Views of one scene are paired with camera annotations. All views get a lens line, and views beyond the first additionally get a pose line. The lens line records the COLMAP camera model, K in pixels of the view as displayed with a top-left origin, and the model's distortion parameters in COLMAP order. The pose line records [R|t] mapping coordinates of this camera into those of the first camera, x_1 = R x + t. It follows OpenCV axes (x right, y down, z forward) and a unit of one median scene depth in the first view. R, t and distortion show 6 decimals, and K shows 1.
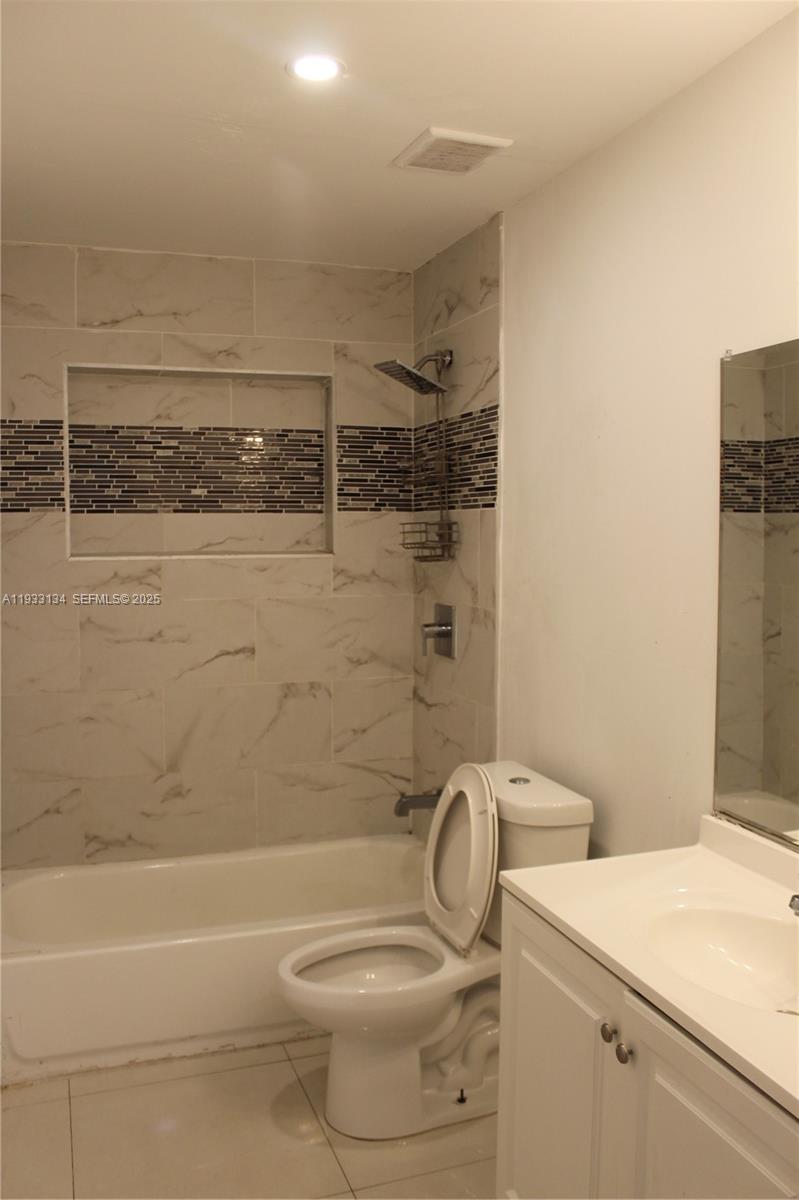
lens RADIAL K [[1000.1, 0, 401.3], [0, 1000.1, 600.5], [0, 0, 1]] dist [-0.151984, 0.117785]
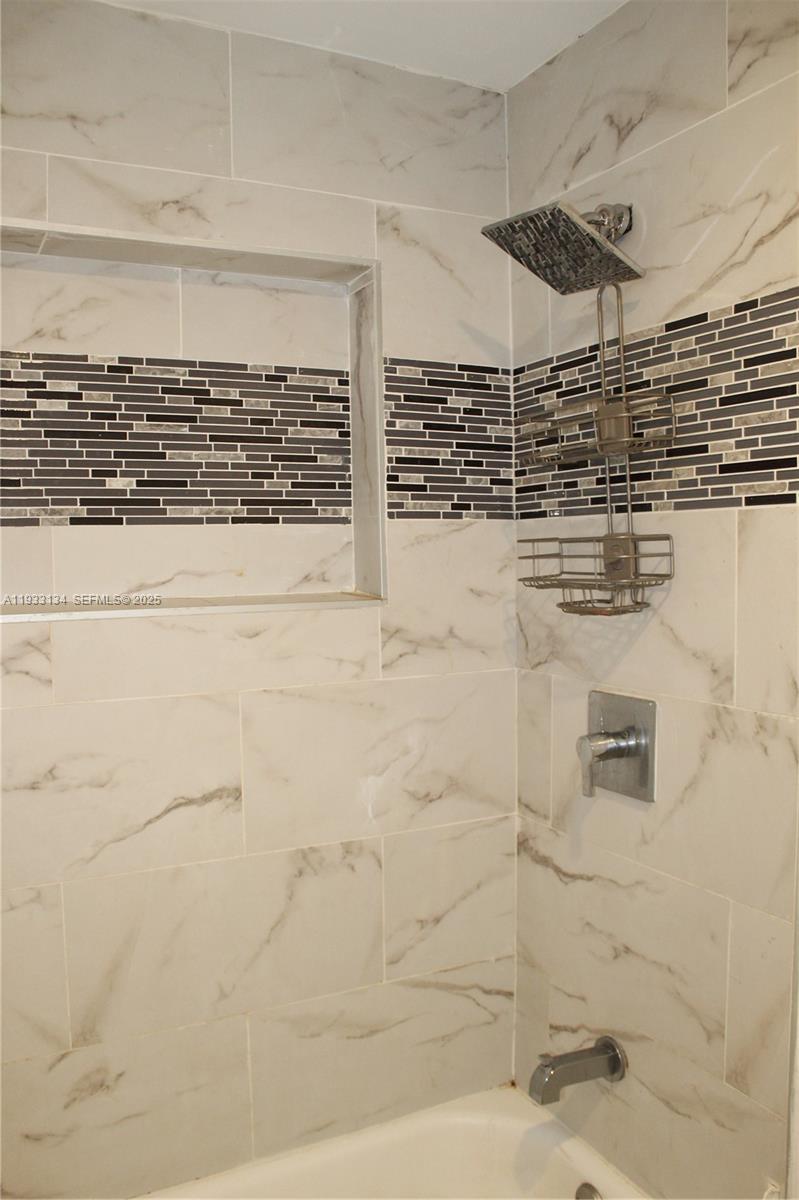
lens RADIAL K [[1000.1, 0, 399.7], [0, 1000.1, 603.6], [0, 0, 1]] dist [-0.151984, 0.117785]
pose [[0.990415, -0.021894, 0.136374, -0.133208], [0.024293, 0.999578, -0.015951, -0.036425], [-0.135967, 0.019111, 0.990529, 0.482337]]
